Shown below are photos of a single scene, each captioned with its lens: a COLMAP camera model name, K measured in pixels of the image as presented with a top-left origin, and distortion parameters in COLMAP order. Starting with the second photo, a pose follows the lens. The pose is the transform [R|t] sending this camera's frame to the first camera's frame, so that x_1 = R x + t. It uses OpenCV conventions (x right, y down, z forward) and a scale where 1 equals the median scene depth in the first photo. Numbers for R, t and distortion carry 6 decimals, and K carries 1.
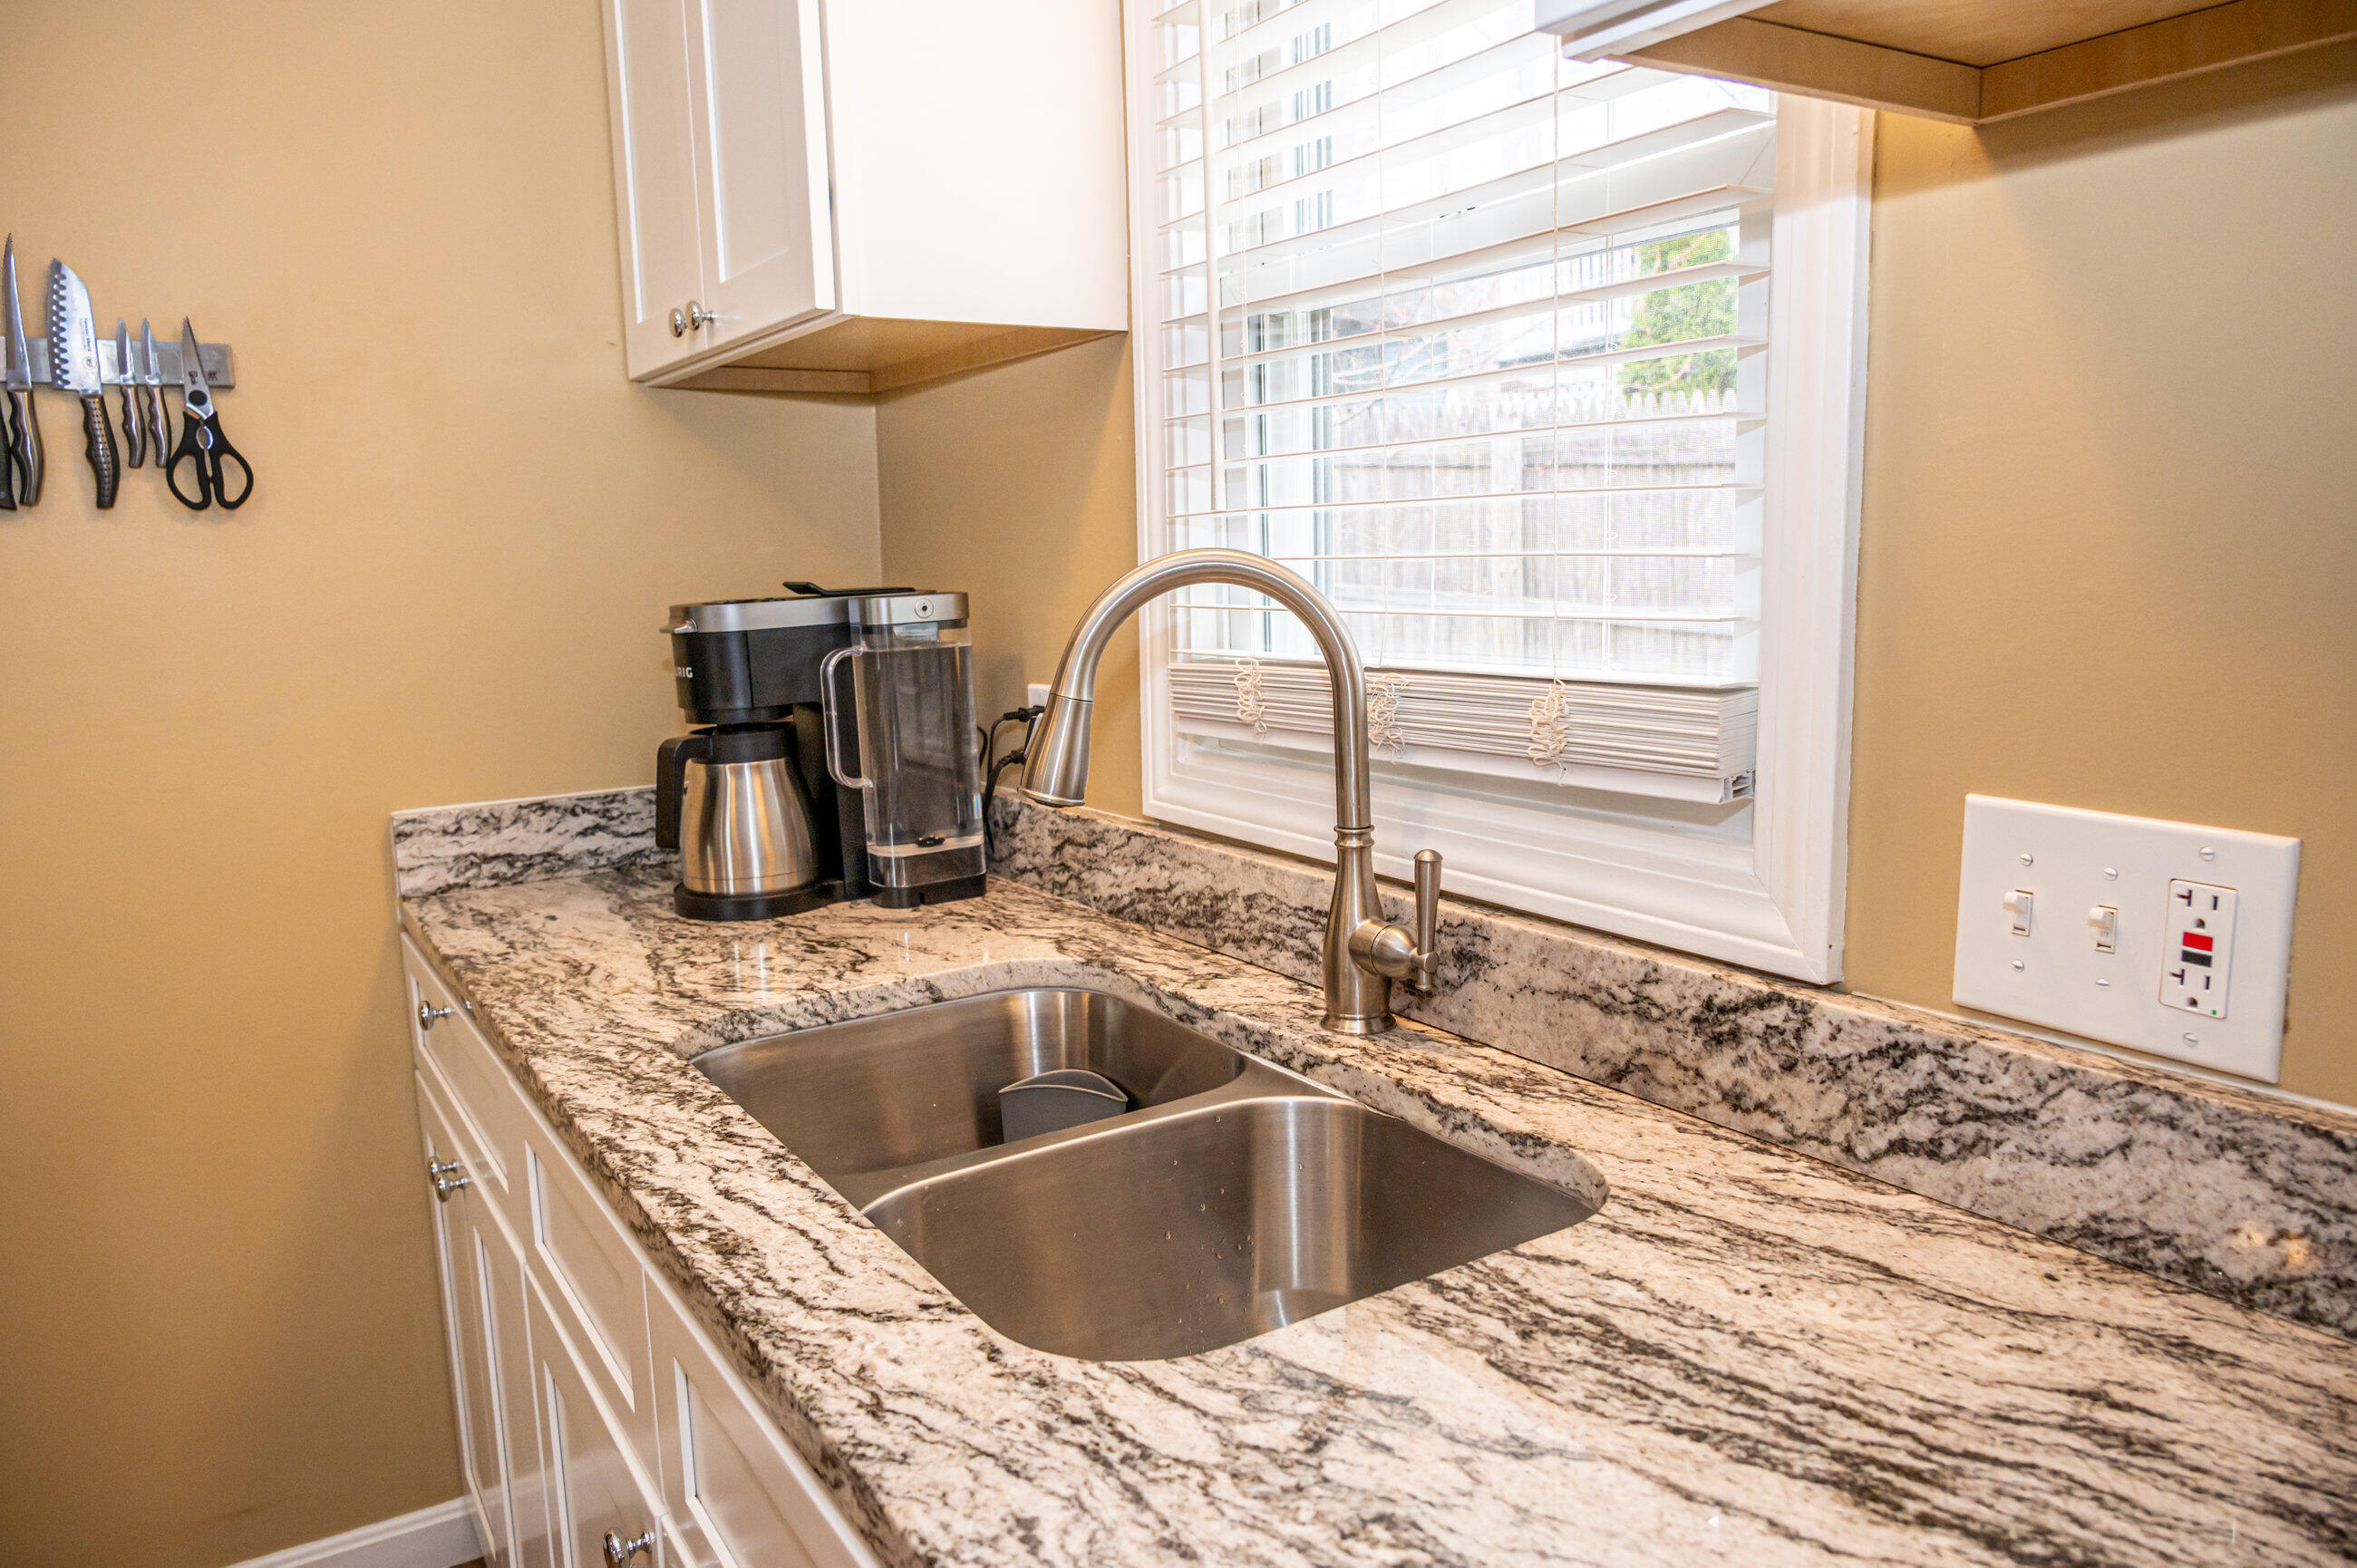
lens RADIAL K [[1624.5, 0, 1177.2], [0, 1624.5, 789.7], [0, 0, 1]] dist [0.000150, 0.000216]
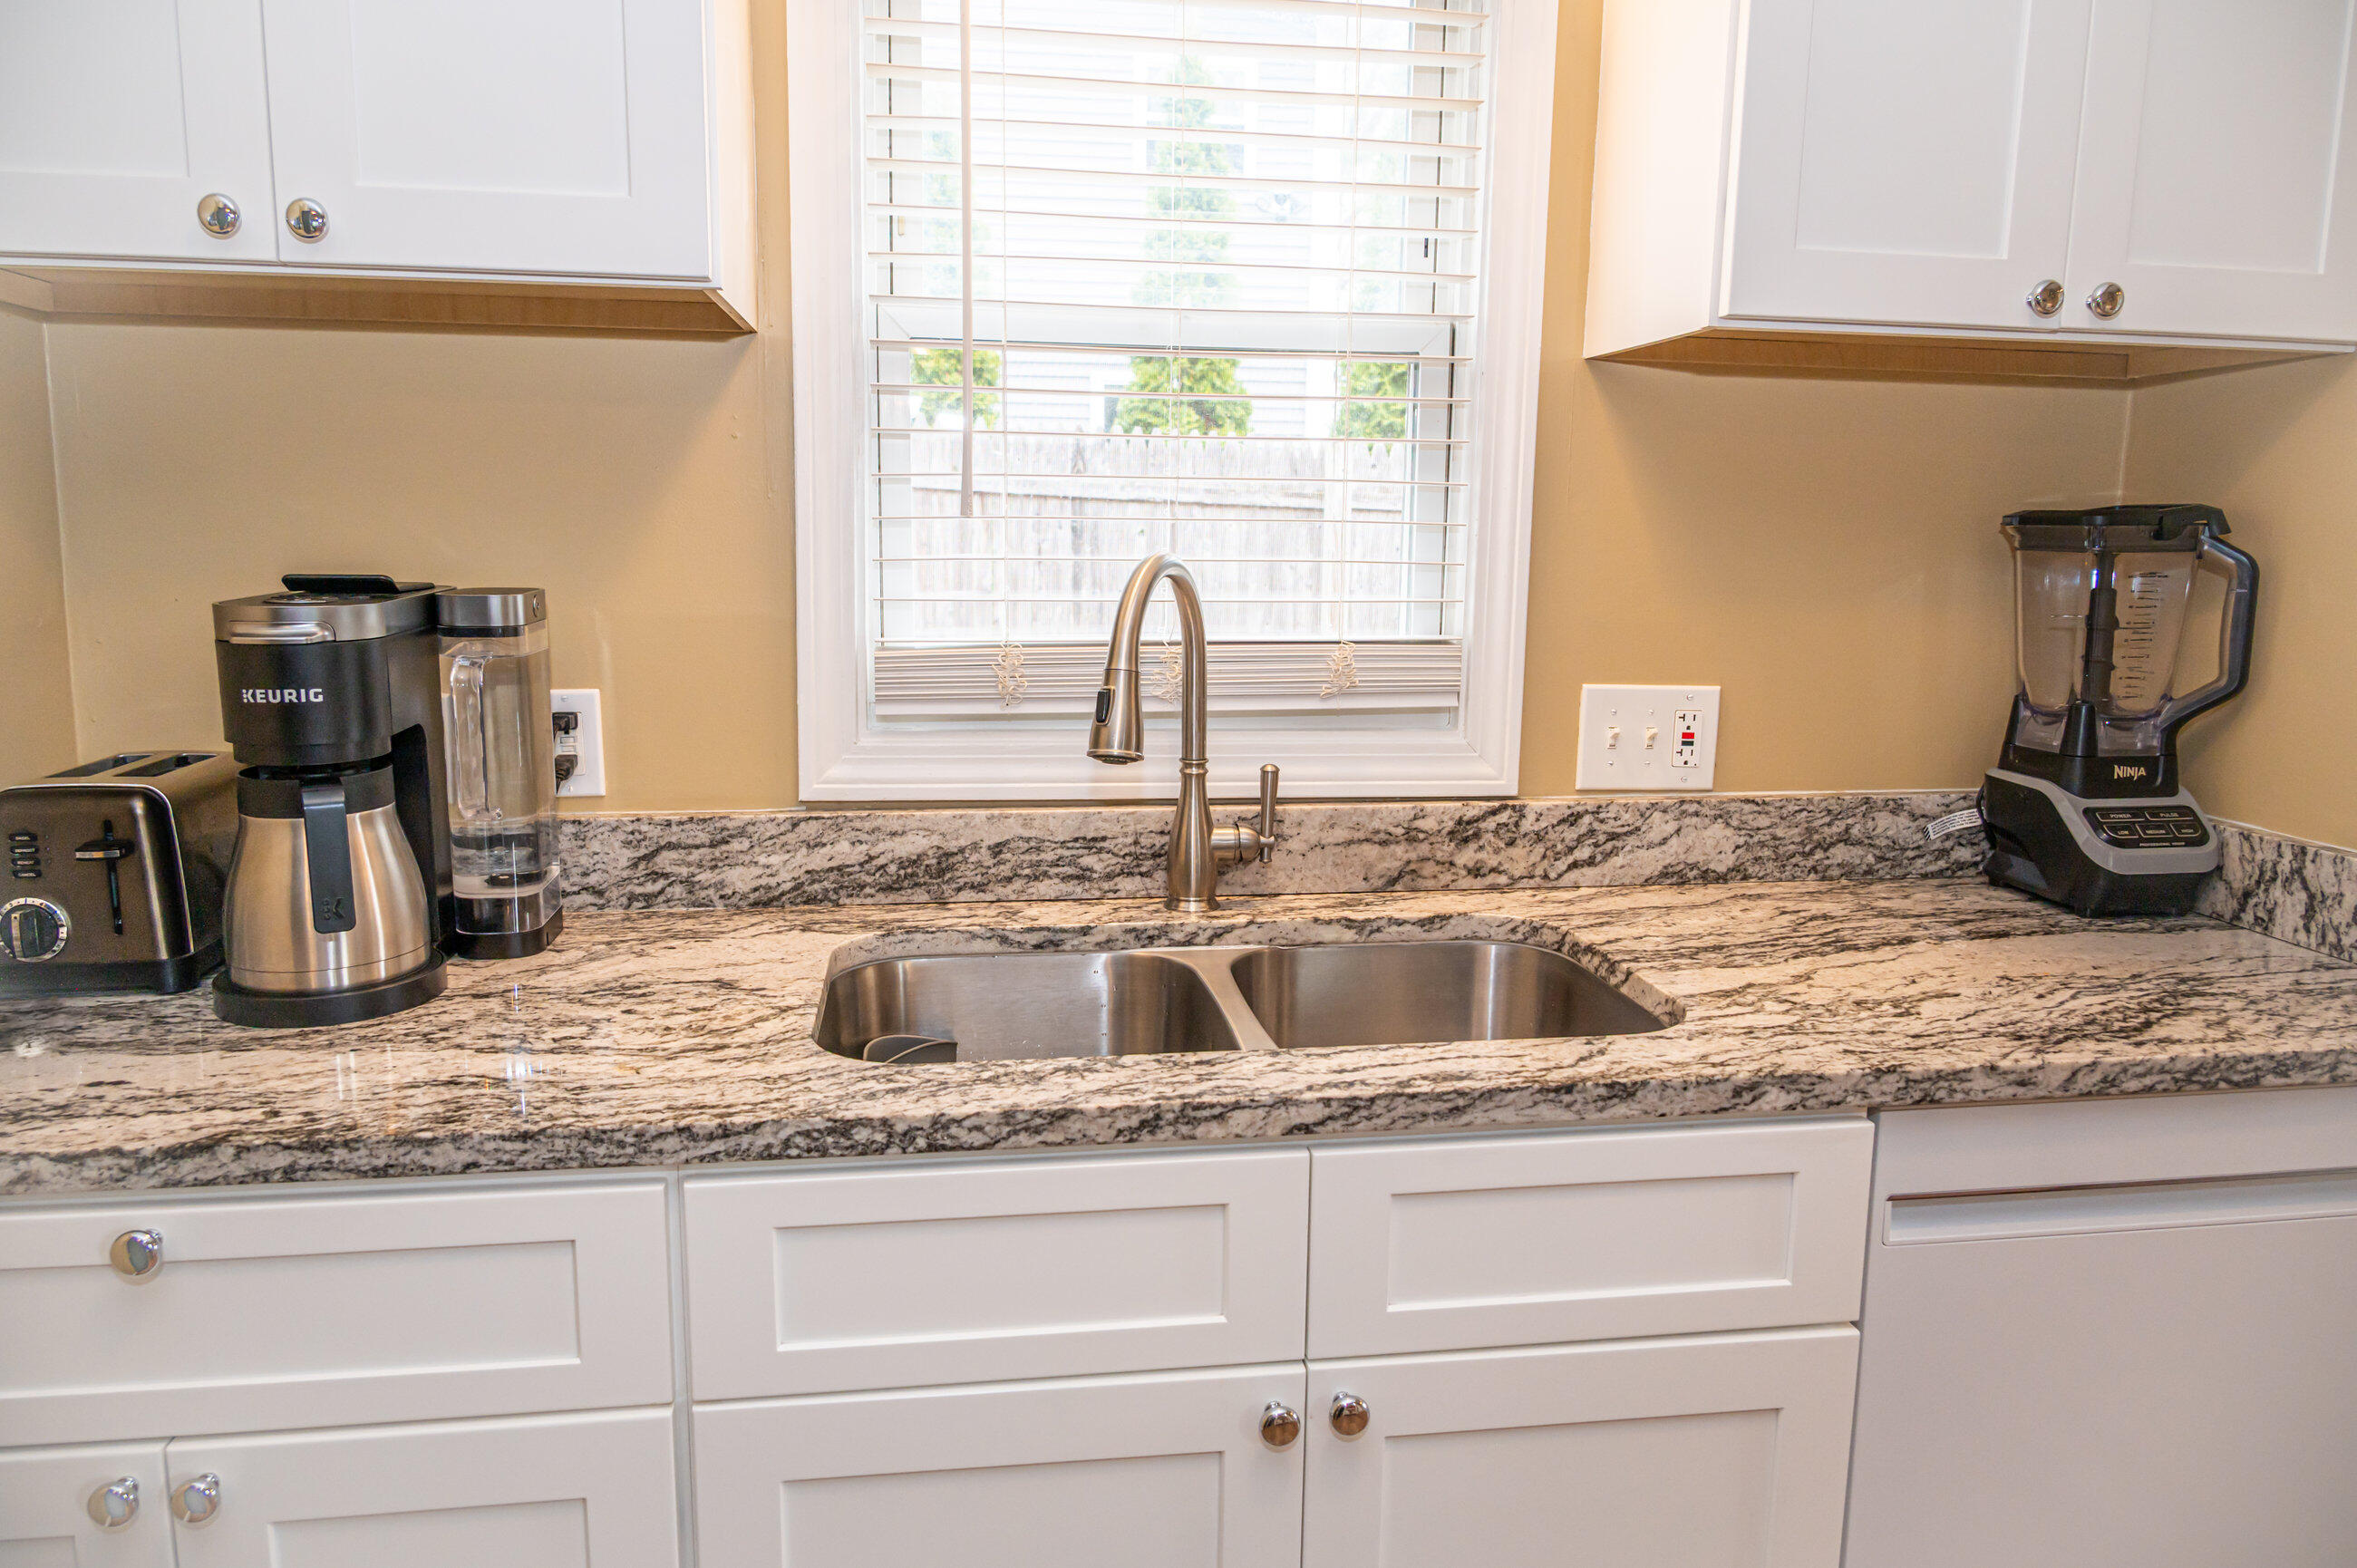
lens RADIAL K [[1558.9, 0, 1196.3], [0, 1558.9, 787.6], [0, 0, 1]] dist [-0.002481, -0.001586]
pose [[0.401515, -0.116690, 0.908388, -1.042640], [0.112954, 0.990587, 0.077322, -0.052234], [-0.908860, 0.071561, 0.410916, 0.454739]]
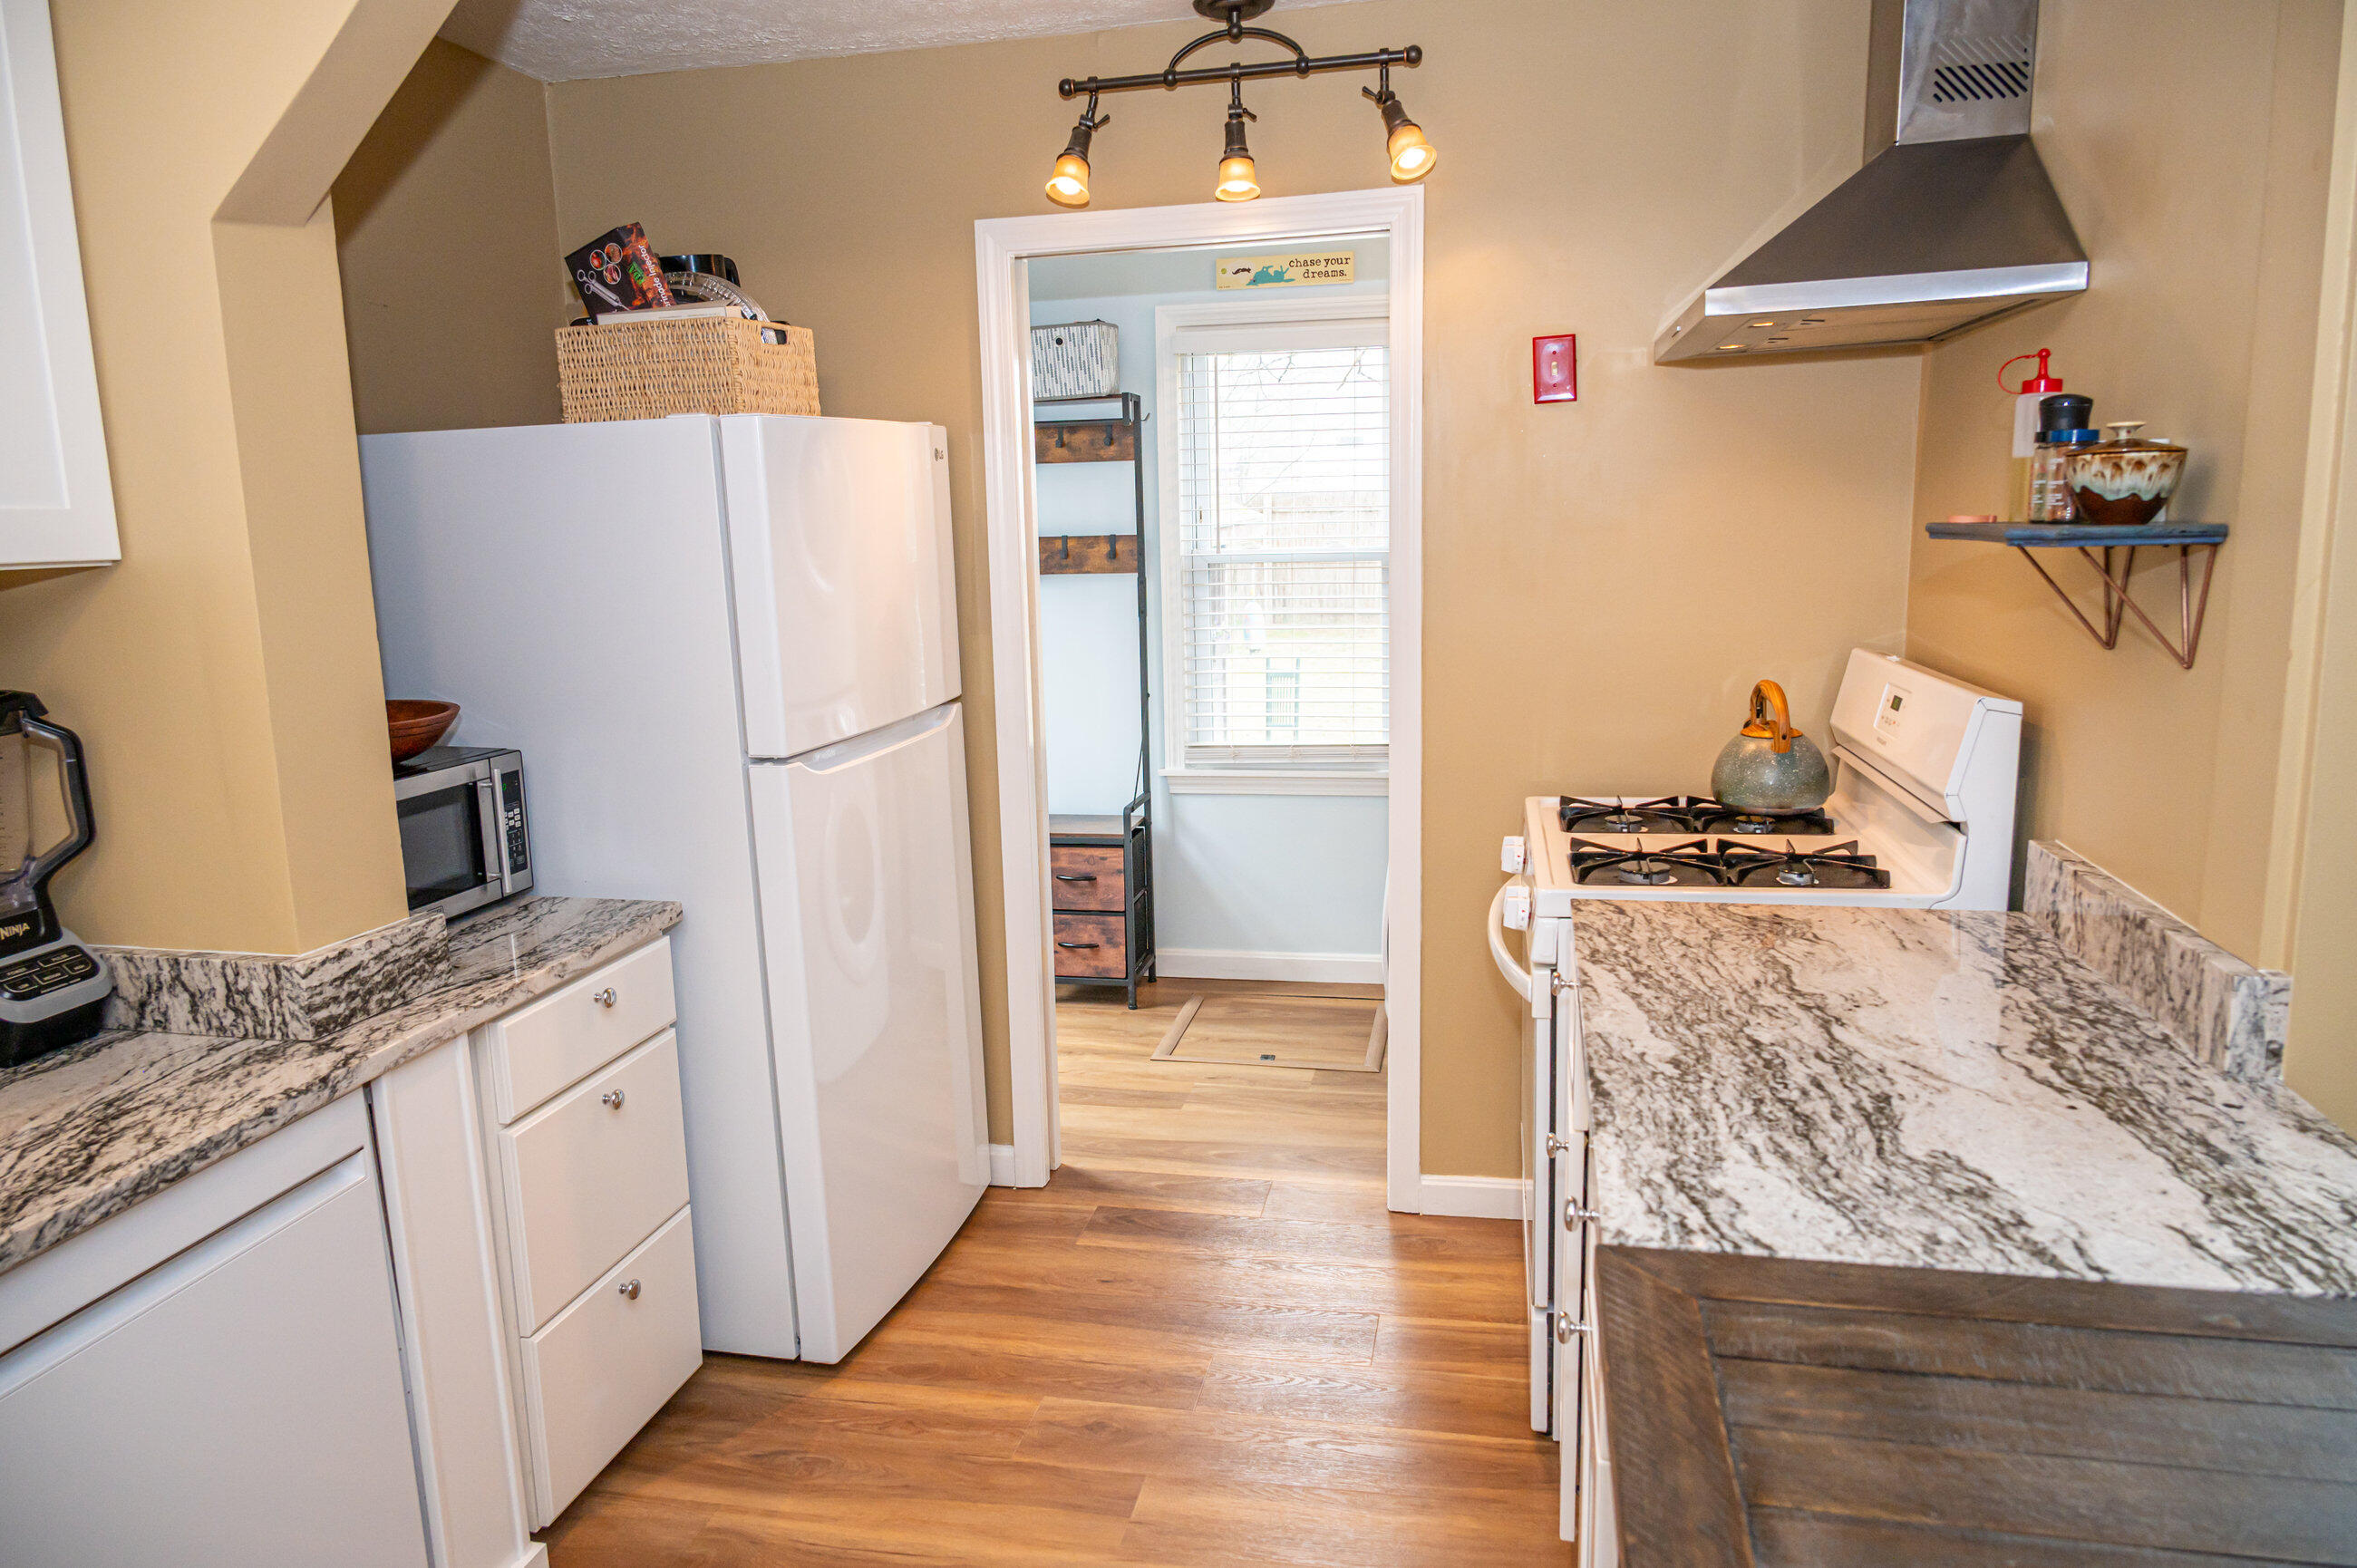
lens RADIAL K [[1529.7, 0, 1176.9], [0, 1529.7, 776.7], [0, 0, 1]] dist [0.003067, -0.017629]
pose [[-0.716846, -0.074472, 0.693243, -1.305075], [0.148211, 0.955280, 0.255879, -0.215232], [-0.681297, 0.286172, -0.673751, 0.458152]]
